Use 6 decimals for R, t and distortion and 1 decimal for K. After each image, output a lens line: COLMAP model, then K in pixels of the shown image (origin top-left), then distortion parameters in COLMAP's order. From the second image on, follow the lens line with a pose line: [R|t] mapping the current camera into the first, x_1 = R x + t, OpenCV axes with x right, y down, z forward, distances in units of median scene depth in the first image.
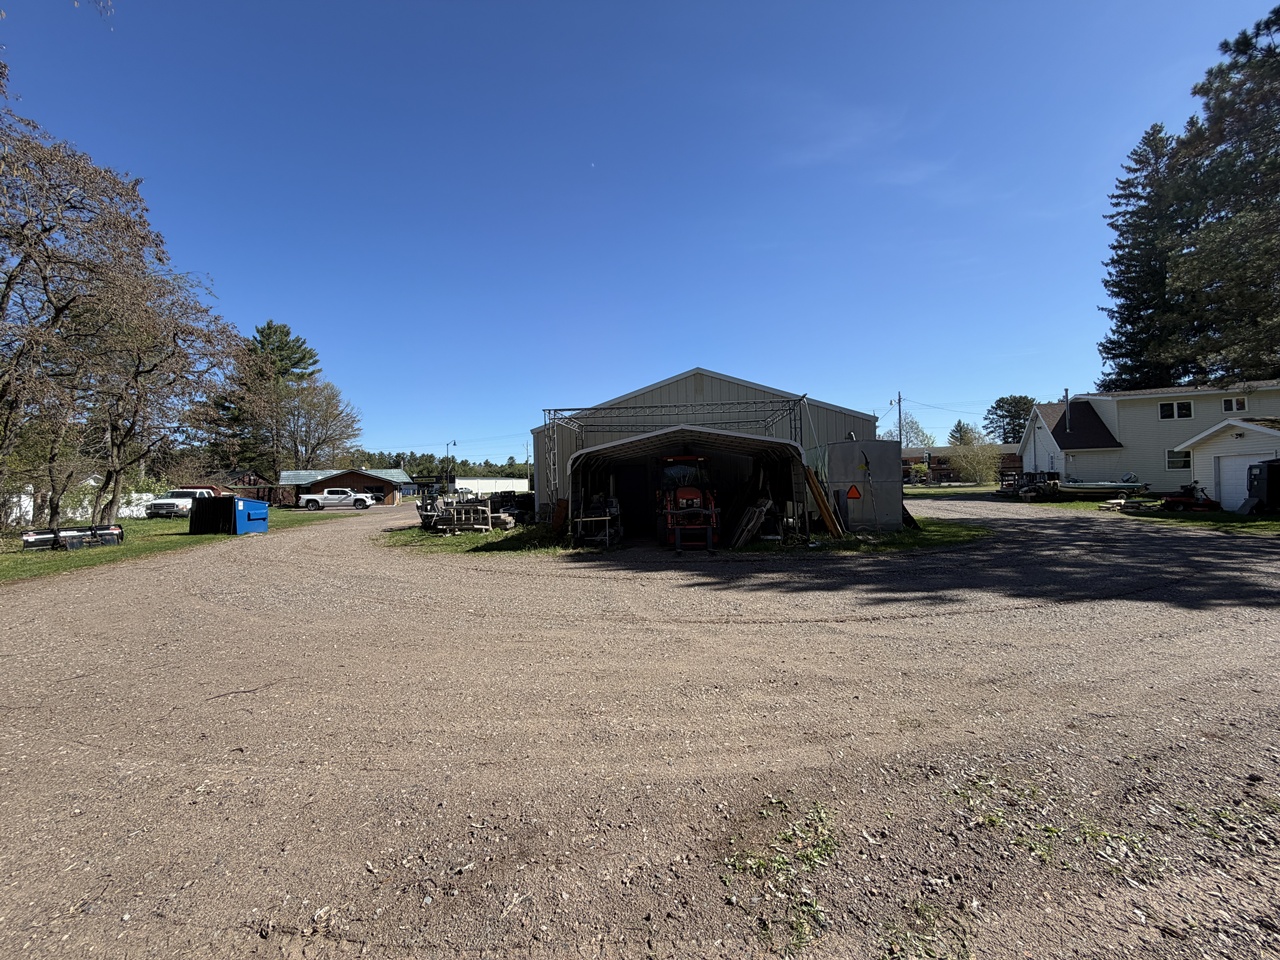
lens RADIAL K [[516.4, 0, 640.0], [0, 516.4, 480.0], [0, 0, 1]] dist [-0.000107, -0.000007]
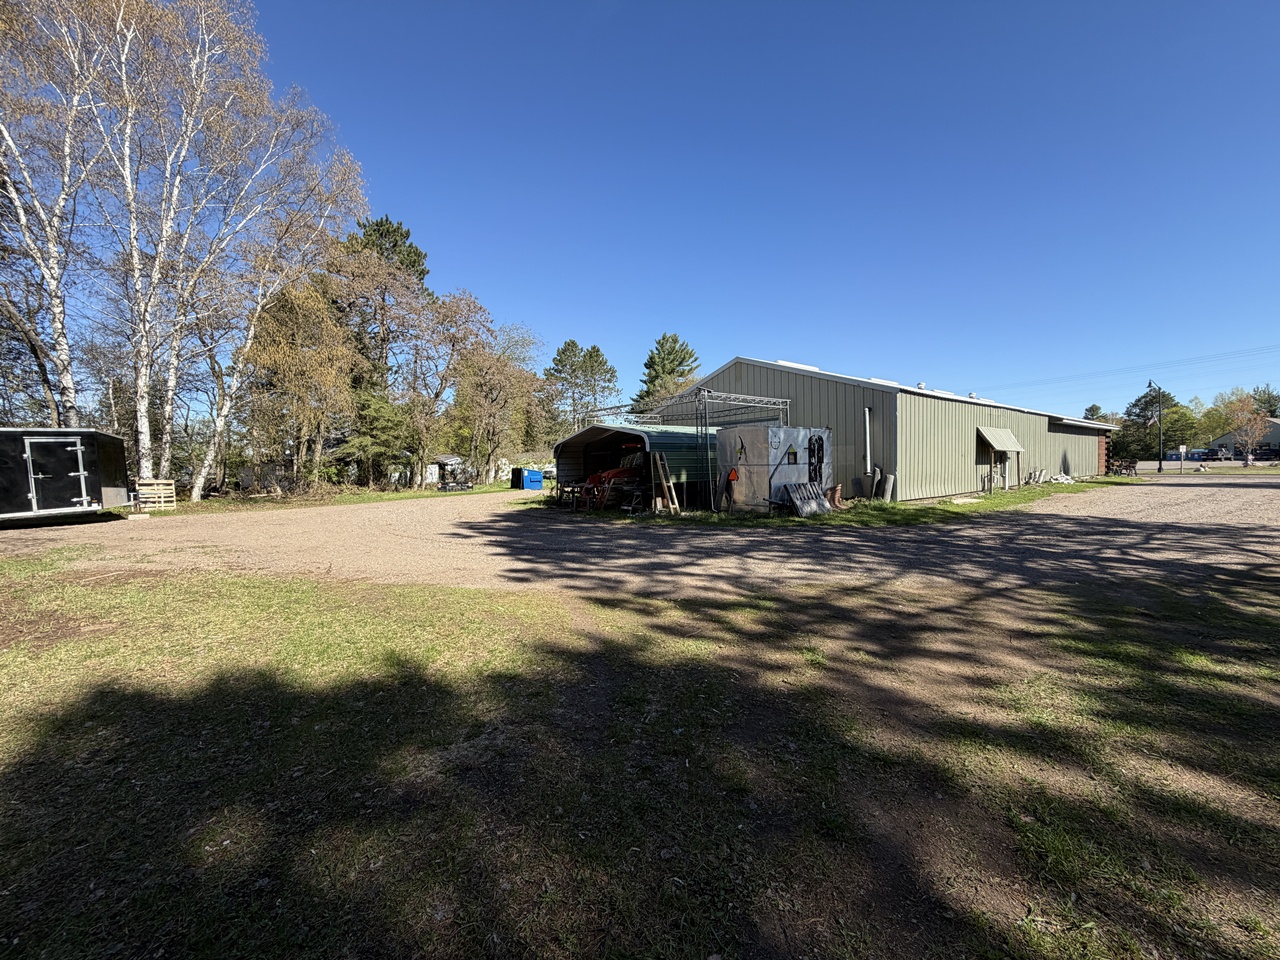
lens RADIAL K [[516.4, 0, 640.0], [0, 516.4, 480.0], [0, 0, 1]] dist [-0.000107, -0.000007]
pose [[0.693861, 0.031819, -0.719405, 0.491928], [0.009712, 0.998519, 0.053531, -0.011252], [0.720043, -0.044130, 0.692525, 0.053880]]
